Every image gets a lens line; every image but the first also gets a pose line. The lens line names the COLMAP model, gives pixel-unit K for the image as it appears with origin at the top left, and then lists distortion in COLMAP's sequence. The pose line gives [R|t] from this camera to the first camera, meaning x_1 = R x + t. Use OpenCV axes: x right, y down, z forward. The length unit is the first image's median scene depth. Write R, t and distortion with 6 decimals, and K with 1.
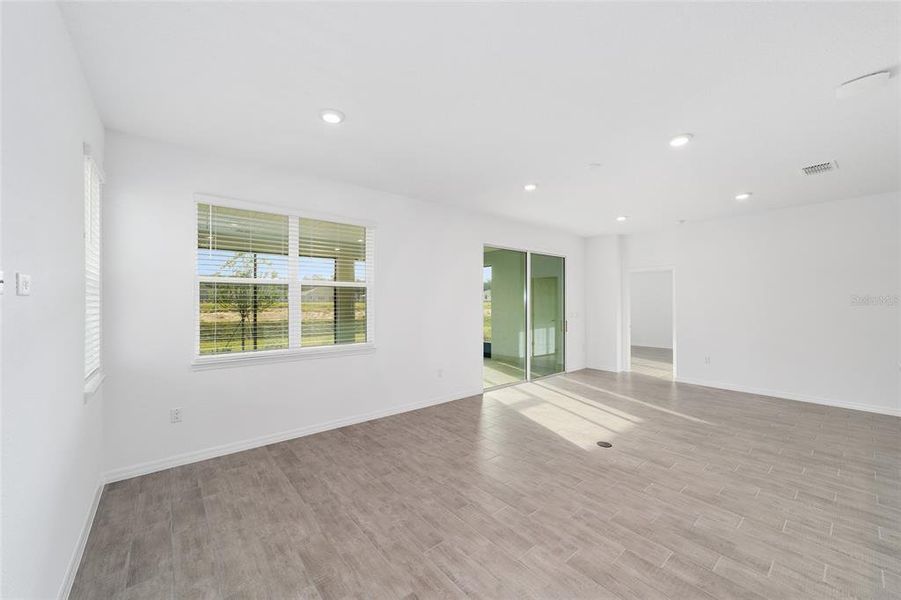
lens RADIAL K [[345.2, 0, 445.7], [0, 345.2, 304.6], [0, 0, 1]] dist [-0.009569, 0.001675]
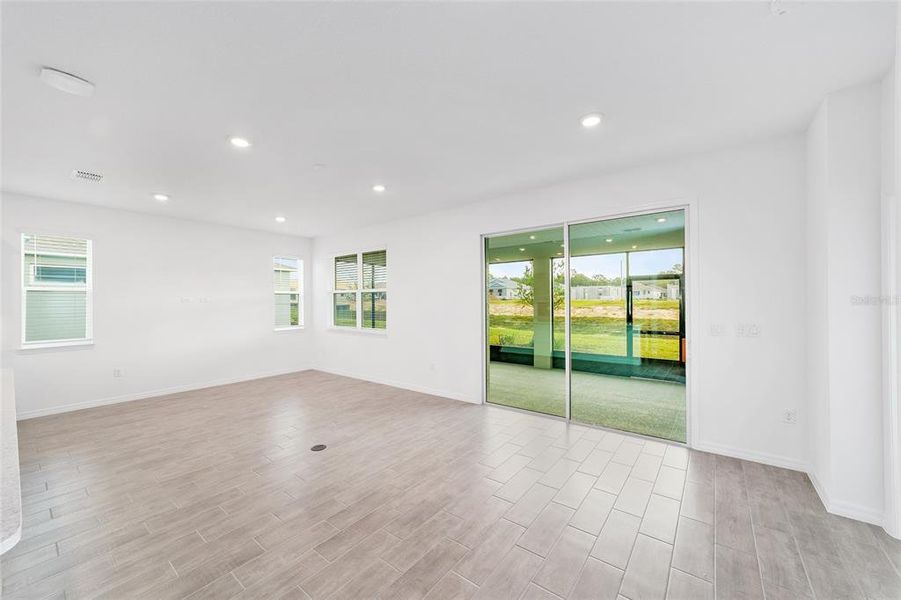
lens RADIAL K [[345.2, 0, 447.4], [0, 345.2, 302.3], [0, 0, 1]] dist [-0.009569, 0.001675]
pose [[0.216333, 0.003246, -0.976314, 1.639714], [-0.000822, 0.999995, 0.003142, -0.014339], [0.976319, 0.000122, 0.216335, 1.254034]]
